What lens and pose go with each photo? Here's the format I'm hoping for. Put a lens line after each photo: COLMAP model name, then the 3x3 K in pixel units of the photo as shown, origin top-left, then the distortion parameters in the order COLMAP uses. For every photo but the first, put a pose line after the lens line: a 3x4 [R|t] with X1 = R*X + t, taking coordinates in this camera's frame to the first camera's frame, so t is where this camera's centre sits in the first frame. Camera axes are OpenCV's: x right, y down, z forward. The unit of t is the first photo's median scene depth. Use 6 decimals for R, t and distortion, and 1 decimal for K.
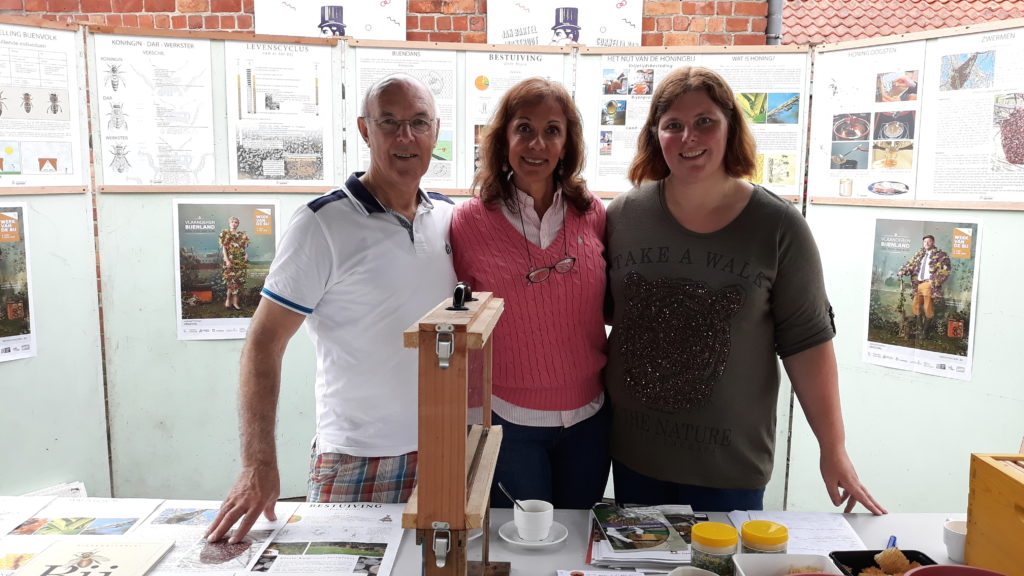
lens RADIAL K [[871.6, 0, 518.7], [0, 871.6, 281.8], [0, 0, 1]] dist [0.050339, -0.064725]
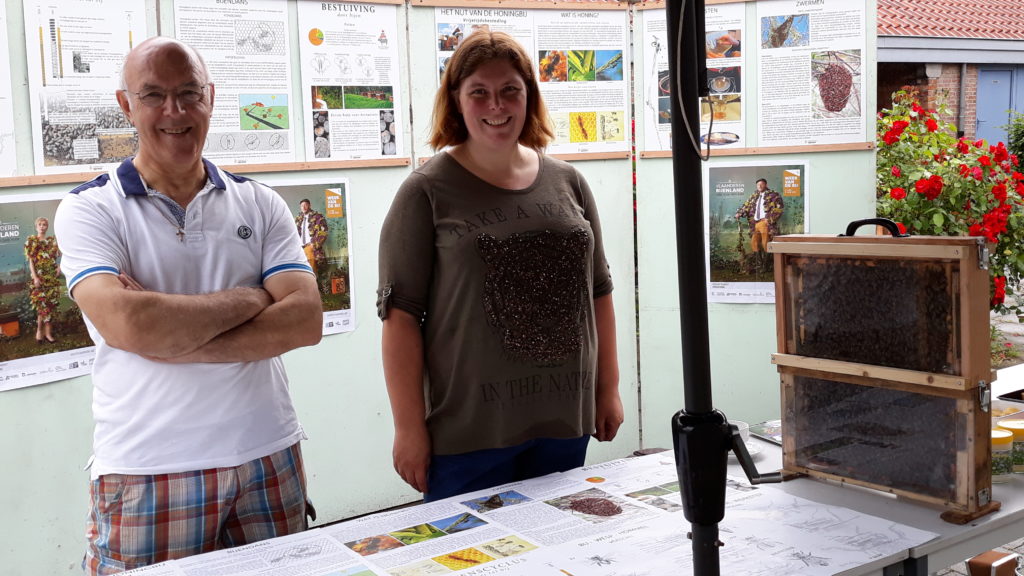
lens RADIAL K [[1110.0, 0, 490.3], [0, 1110.0, 291.8], [0, 0, 1]] dist [0.008573, 0.000000]
pose [[0.835713, -0.118624, 0.536201, -0.533207], [0.114167, 0.992588, 0.041652, -0.007650], [-0.537168, 0.026407, 0.843062, 0.002715]]
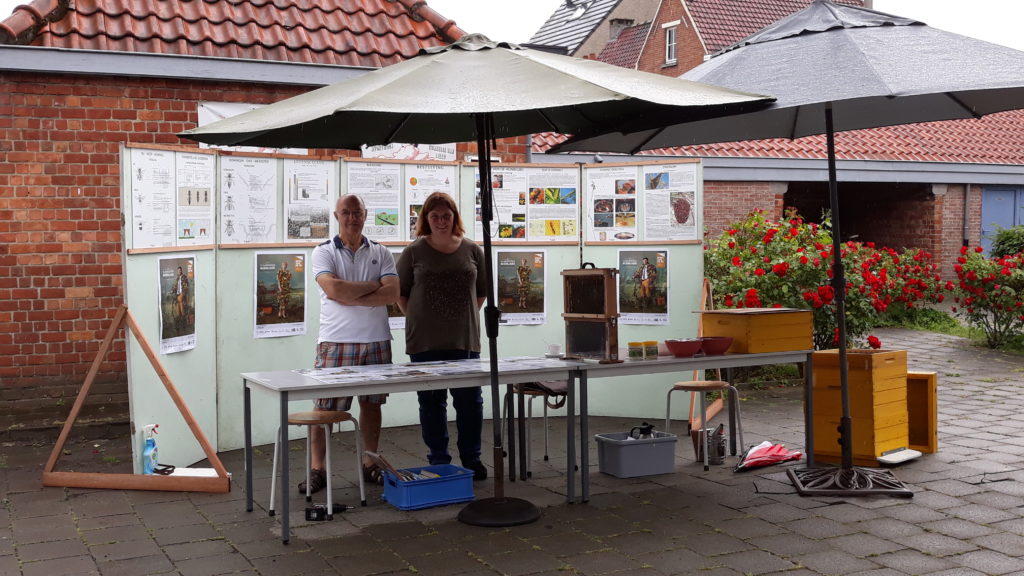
lens RADIAL K [[1176.0, 0, 506.2], [0, 1176.0, 270.0], [0, 0, 1]] dist [0.267006, 0.000000]
pose [[0.890876, -0.034879, 0.452906, -0.994919], [0.075613, 0.994524, -0.072144, 0.139123], [-0.447910, 0.098517, 0.888635, -1.214557]]
